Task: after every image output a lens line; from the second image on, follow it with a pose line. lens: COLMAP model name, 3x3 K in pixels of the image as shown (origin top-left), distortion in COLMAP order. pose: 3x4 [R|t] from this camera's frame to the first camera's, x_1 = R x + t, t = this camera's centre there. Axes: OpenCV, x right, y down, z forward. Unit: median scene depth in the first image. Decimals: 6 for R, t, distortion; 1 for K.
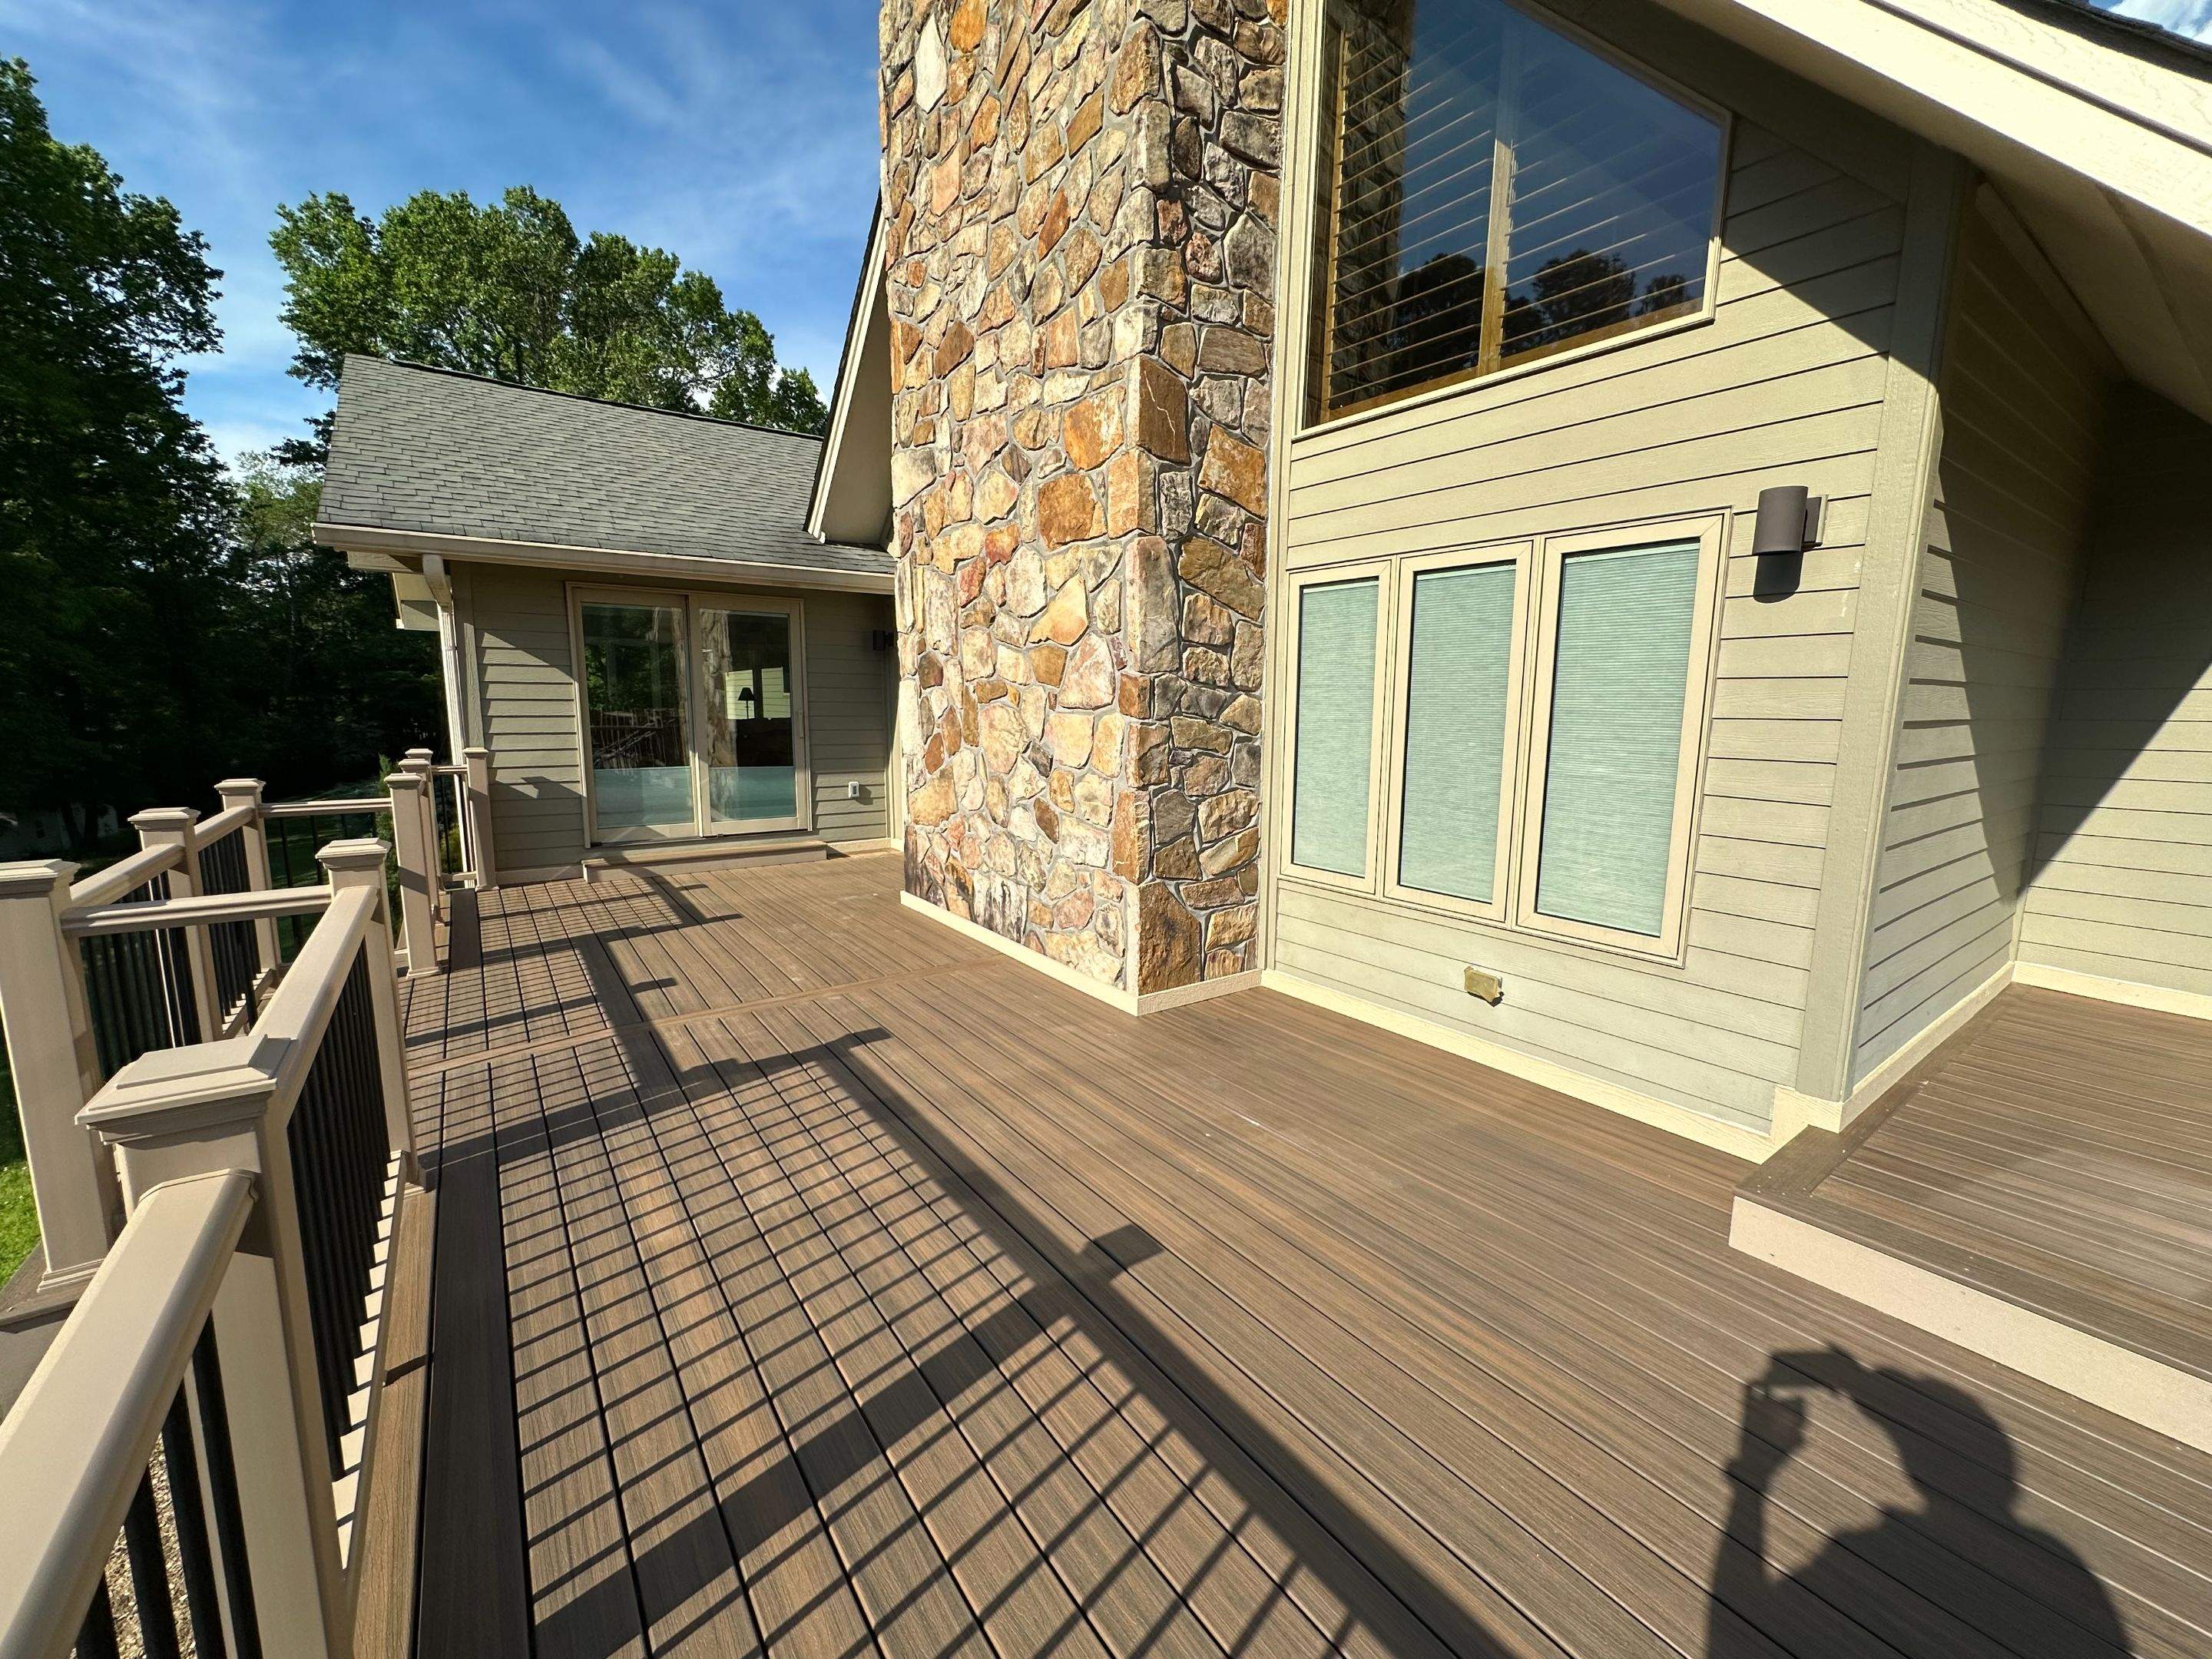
lens RADIAL K [[880.7, 0, 1102.8], [0, 880.7, 832.9], [0, 0, 1]] dist [-0.001971, 0.000697]
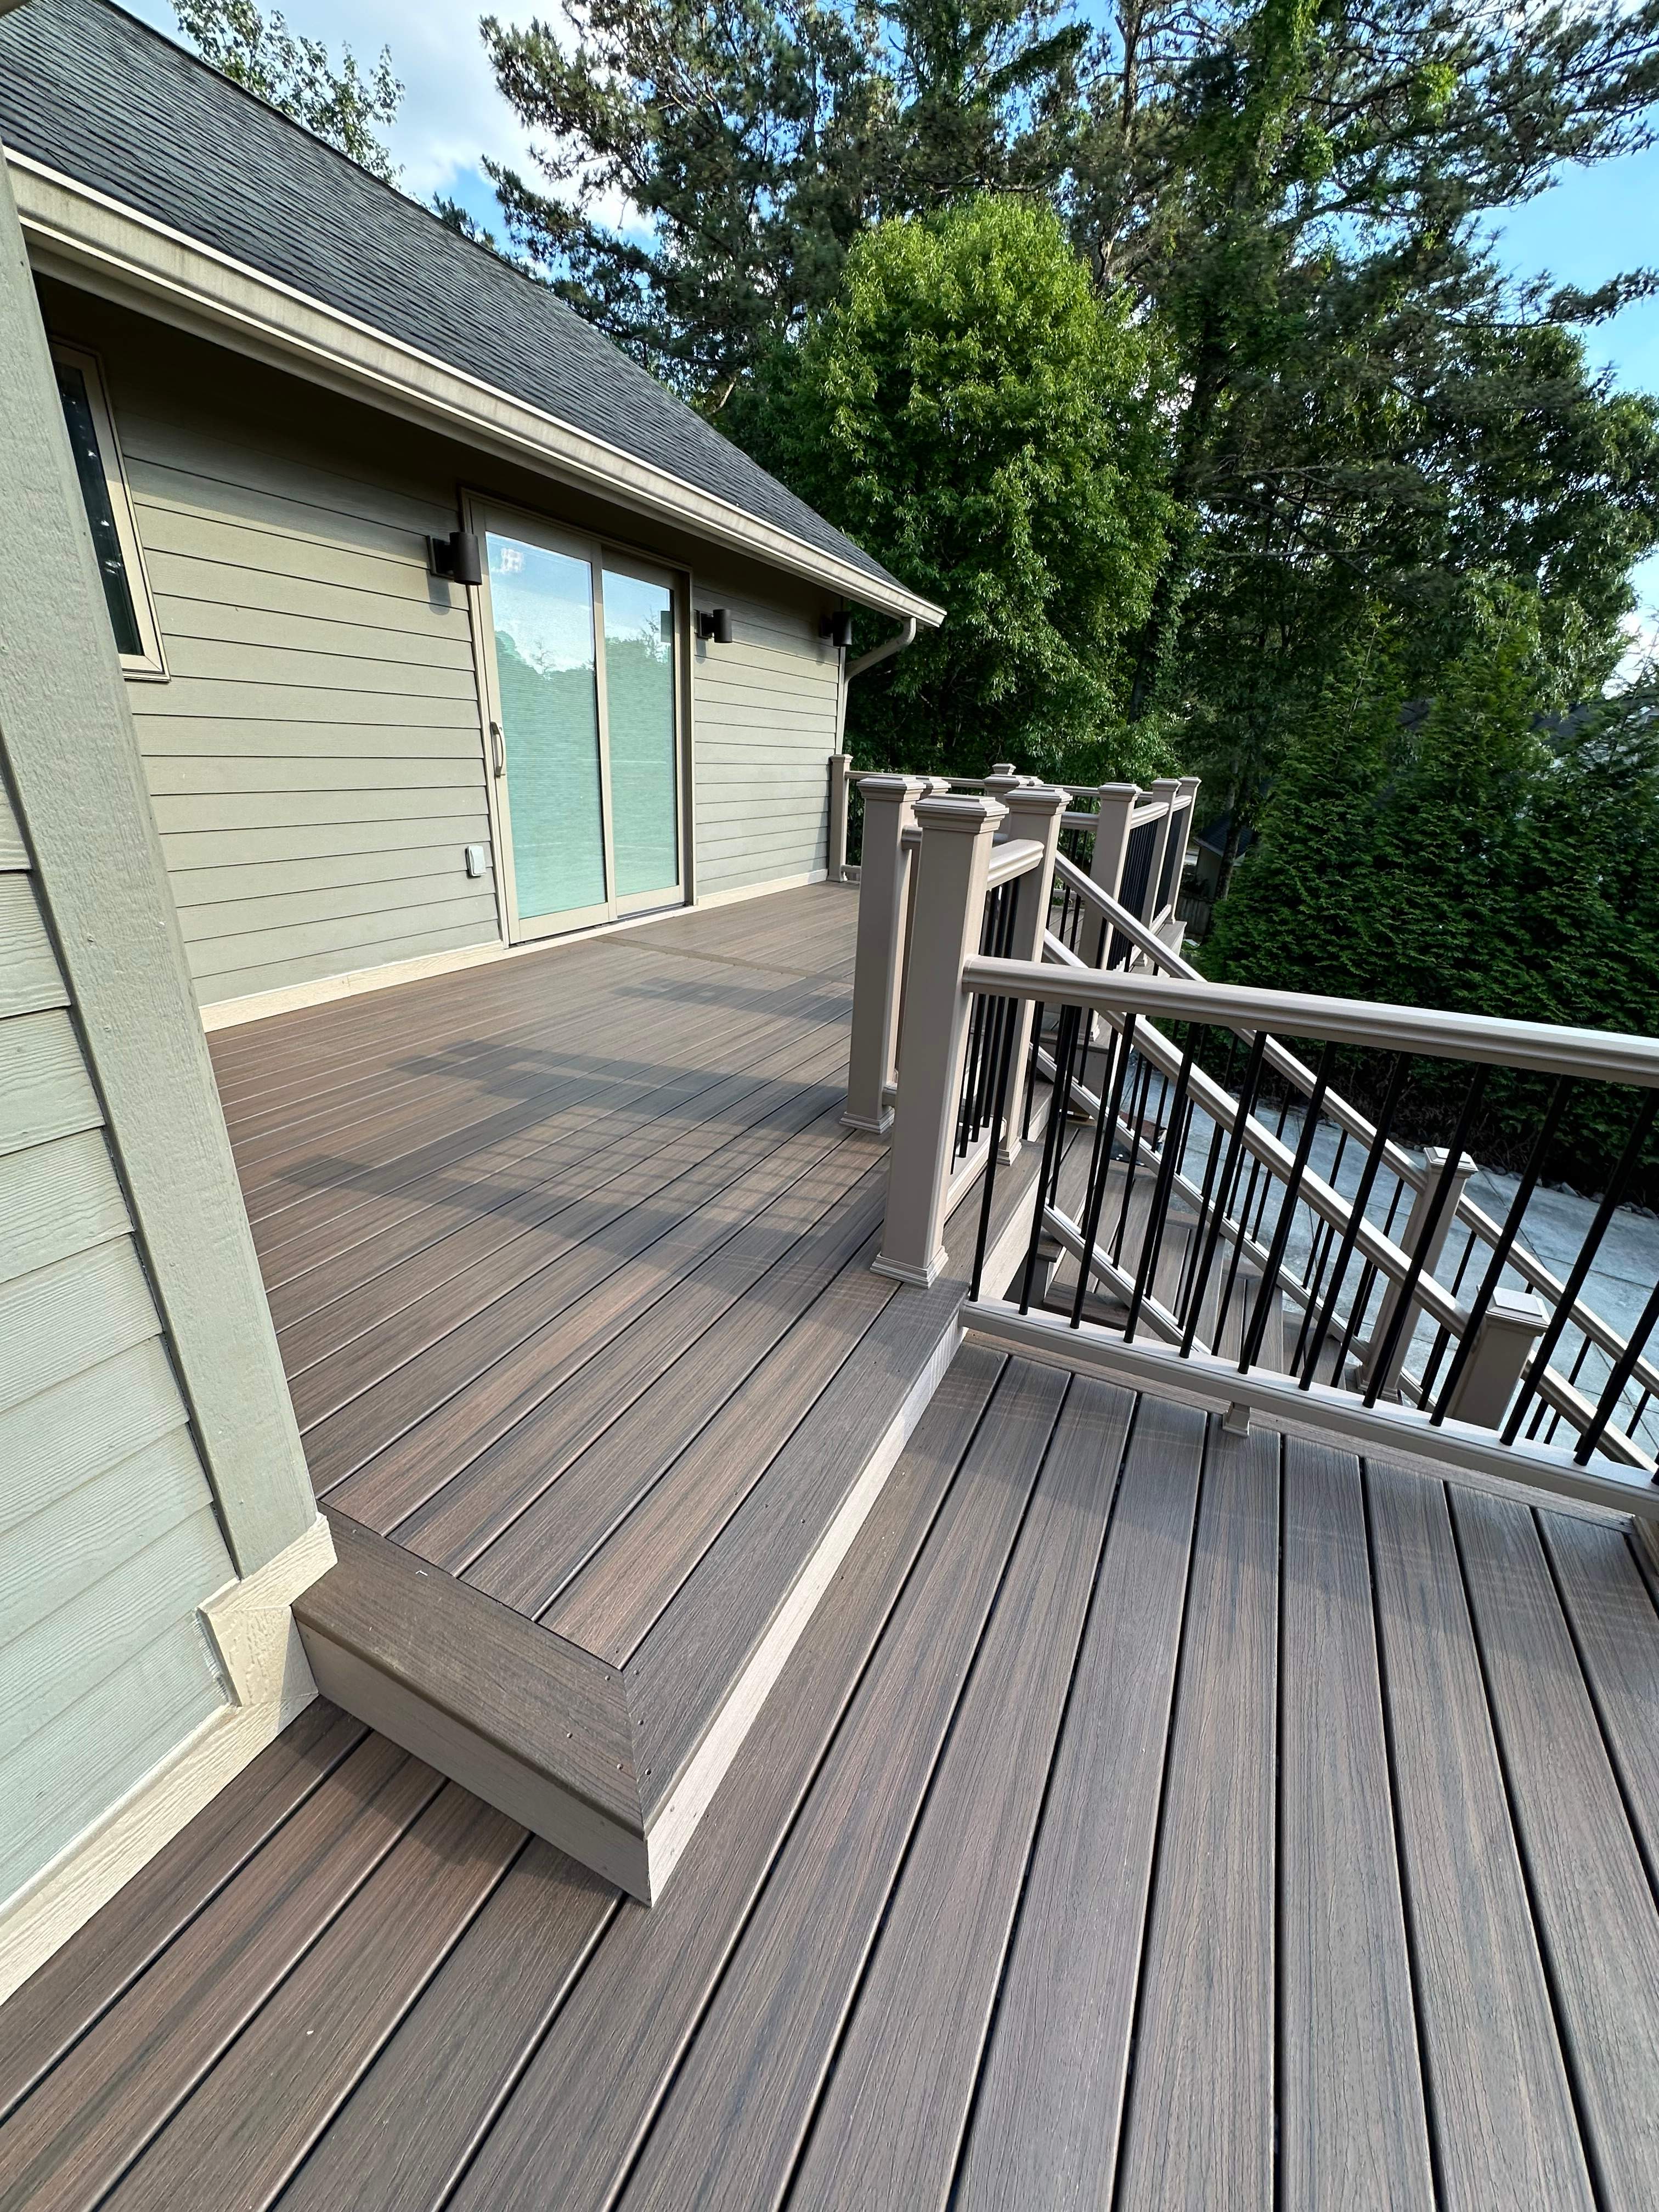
lens RADIAL K [[880.5, 0, 828.8], [0, 880.5, 1112.5], [0, 0, 1]] dist [-0.004579, 0.000655]
pose [[-0.477351, -0.365525, 0.799079, 0.263012], [0.083014, 0.886548, 0.455127, -0.041808], [-0.874783, 0.283590, -0.392851, 0.556916]]
